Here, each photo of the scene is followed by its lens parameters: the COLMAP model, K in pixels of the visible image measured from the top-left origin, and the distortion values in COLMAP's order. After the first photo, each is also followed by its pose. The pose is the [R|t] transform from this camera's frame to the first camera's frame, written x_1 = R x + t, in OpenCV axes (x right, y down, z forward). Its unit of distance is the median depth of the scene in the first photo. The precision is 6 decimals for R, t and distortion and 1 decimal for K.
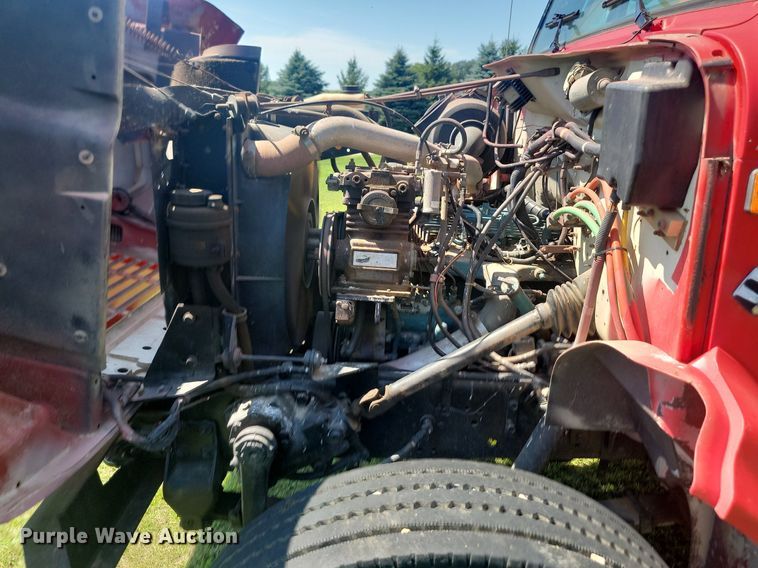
lens RADIAL K [[554.3, 0, 379.7], [0, 554.3, 301.0], [0, 0, 1]] dist [0.072412, -0.071746]
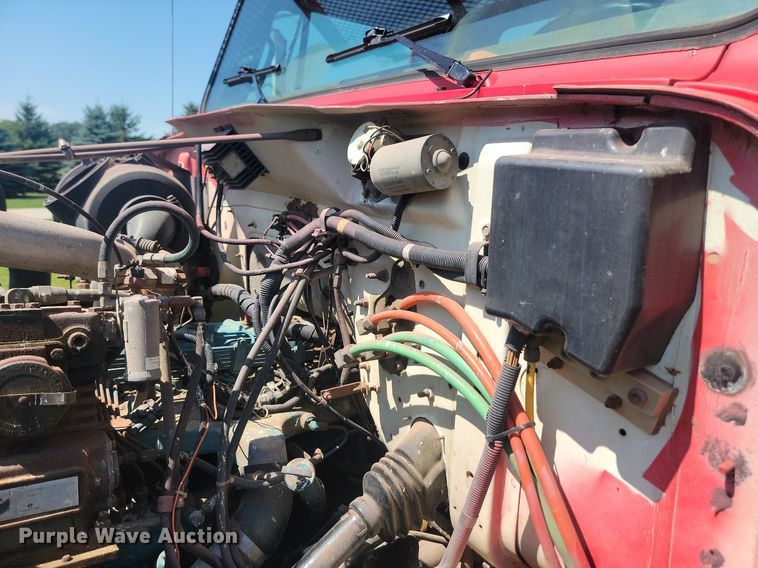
lens RADIAL K [[554.3, 0, 379.7], [0, 554.3, 301.0], [0, 0, 1]] dist [0.072412, -0.071746]
pose [[0.807247, -0.095440, 0.582446, -0.025094], [0.160977, 0.985028, -0.061701, -0.152148], [-0.567836, 0.143569, 0.810524, 0.422130]]
